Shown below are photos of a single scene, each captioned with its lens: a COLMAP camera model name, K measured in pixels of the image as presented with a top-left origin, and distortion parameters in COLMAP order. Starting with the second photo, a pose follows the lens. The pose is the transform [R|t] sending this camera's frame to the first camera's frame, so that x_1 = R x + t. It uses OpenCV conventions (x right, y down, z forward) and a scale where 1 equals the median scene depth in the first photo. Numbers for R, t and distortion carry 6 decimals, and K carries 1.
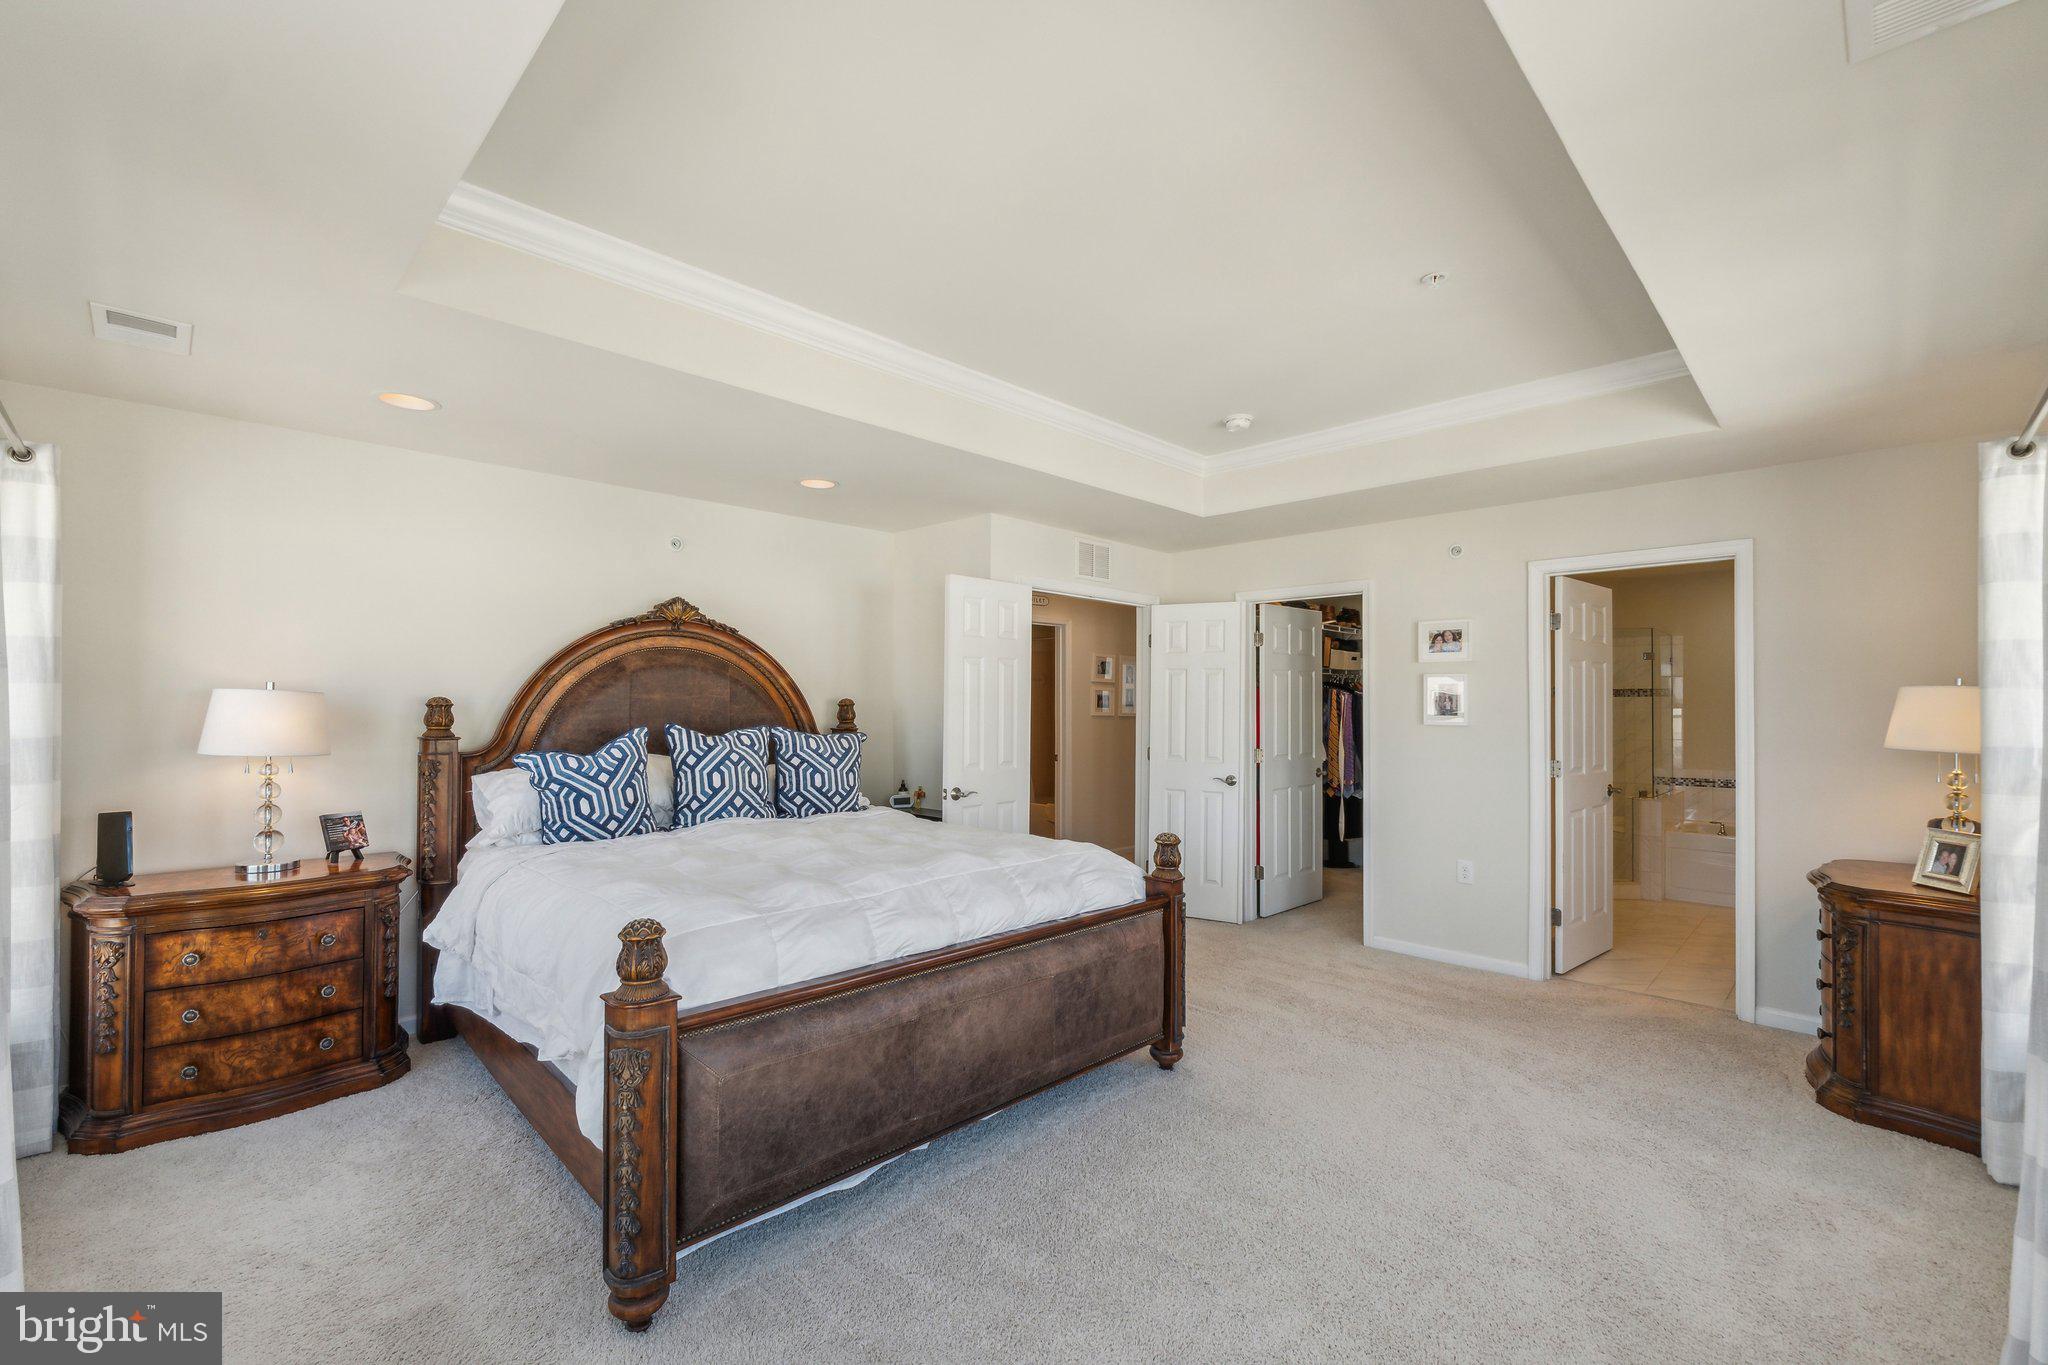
lens RADIAL K [[856.4, 0, 1026.2], [0, 856.4, 694.3], [0, 0, 1]] dist [-0.011430, 0.000484]
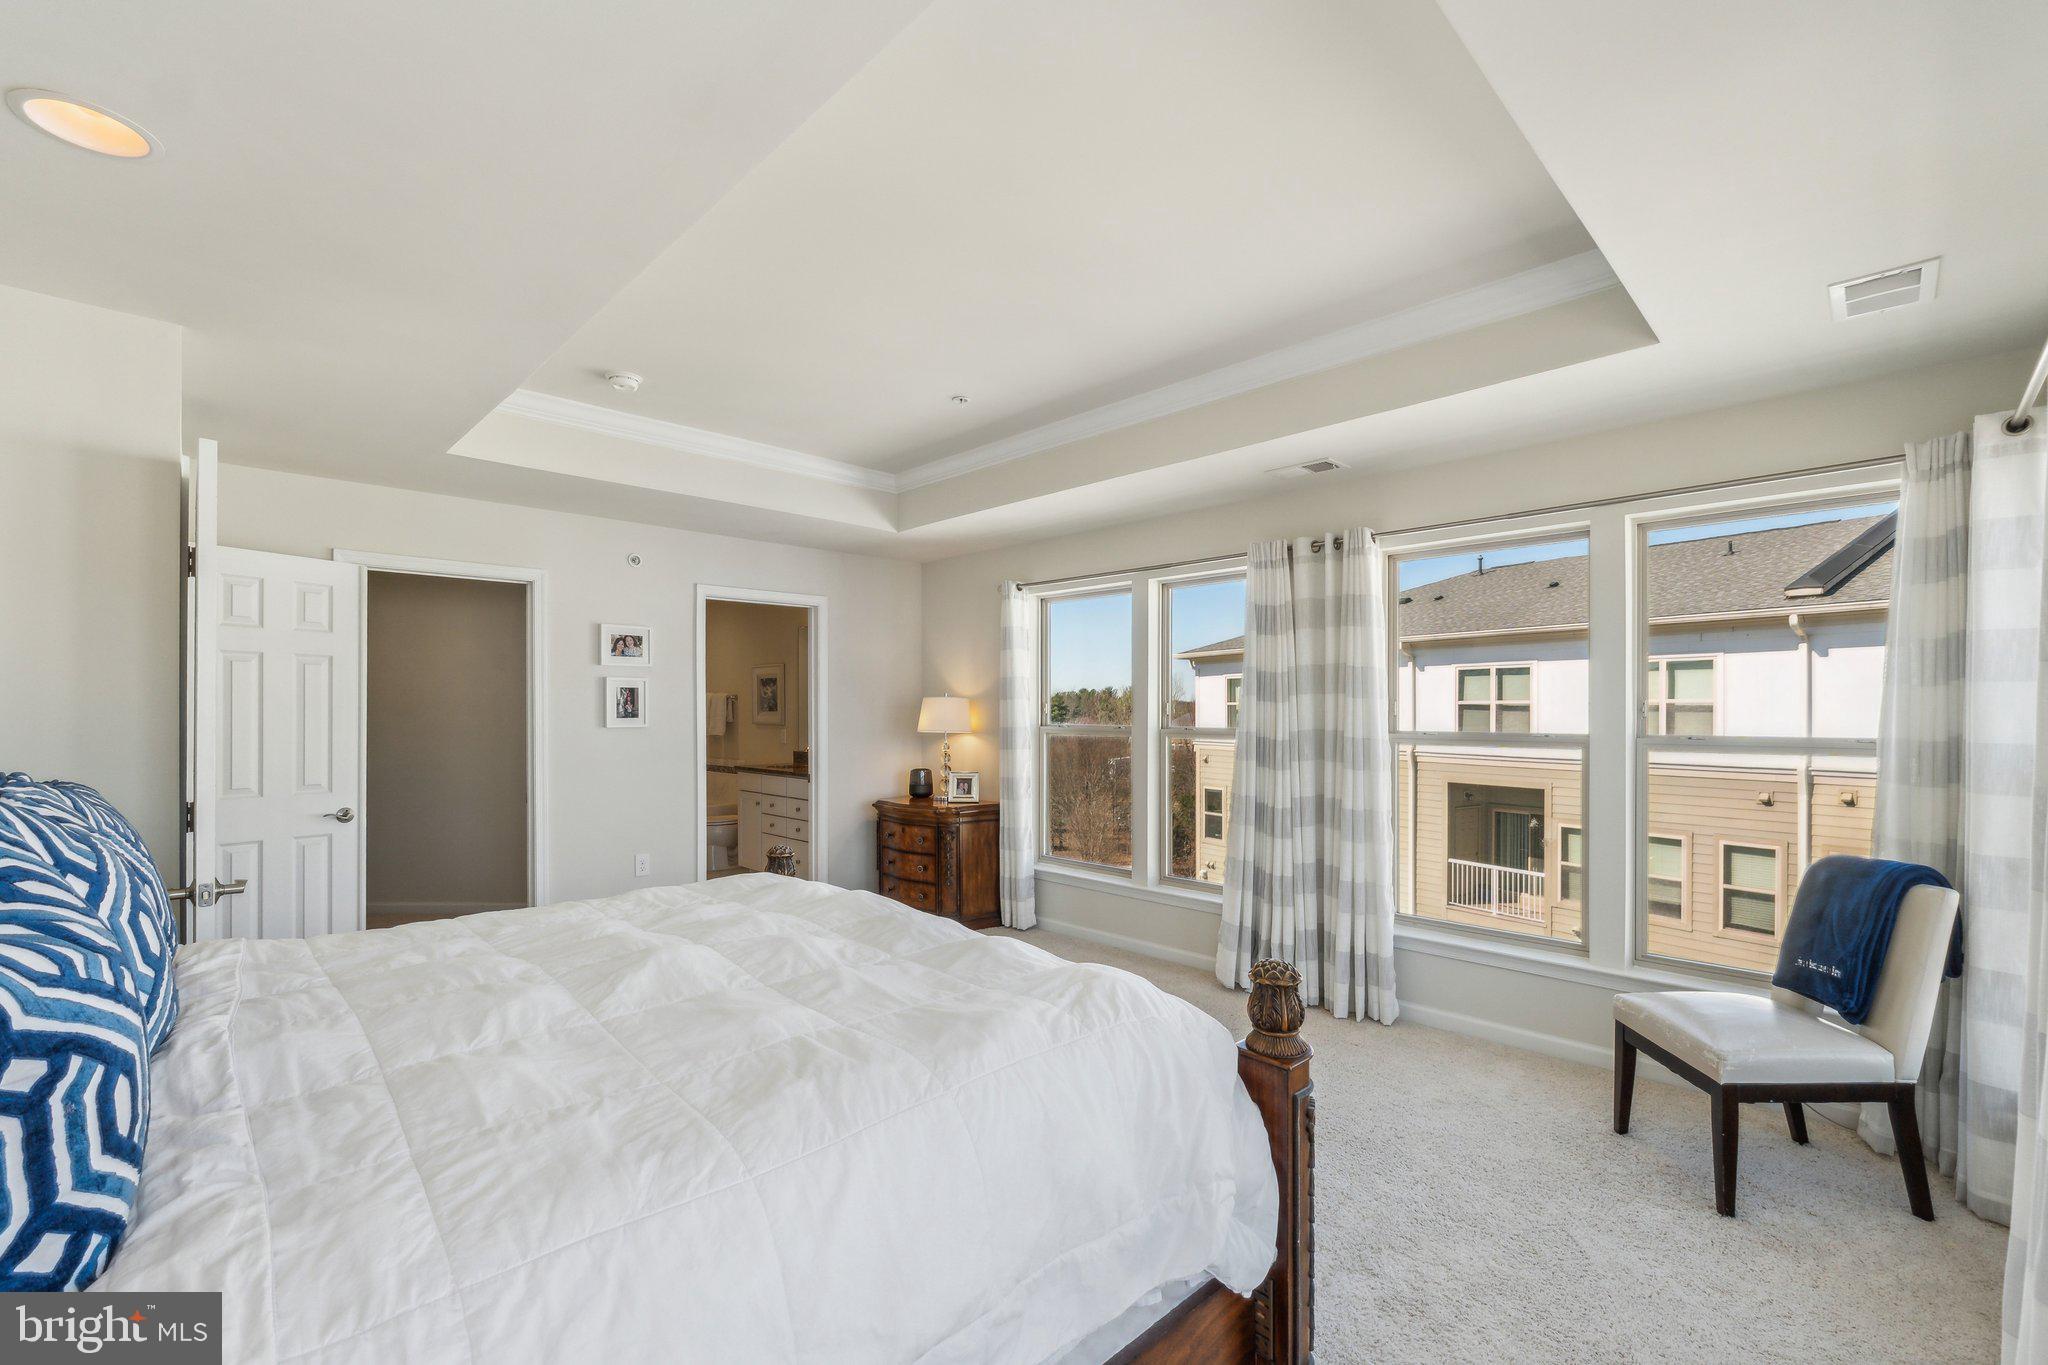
lens RADIAL K [[856.4, 0, 1016.8], [0, 856.4, 710.6], [0, 0, 1]] dist [-0.011430, 0.000484]
pose [[0.028484, -0.004595, 0.999584, -0.530545], [-0.009286, 0.999945, 0.004862, 0.006883], [-0.999551, -0.009421, 0.028440, 0.505955]]
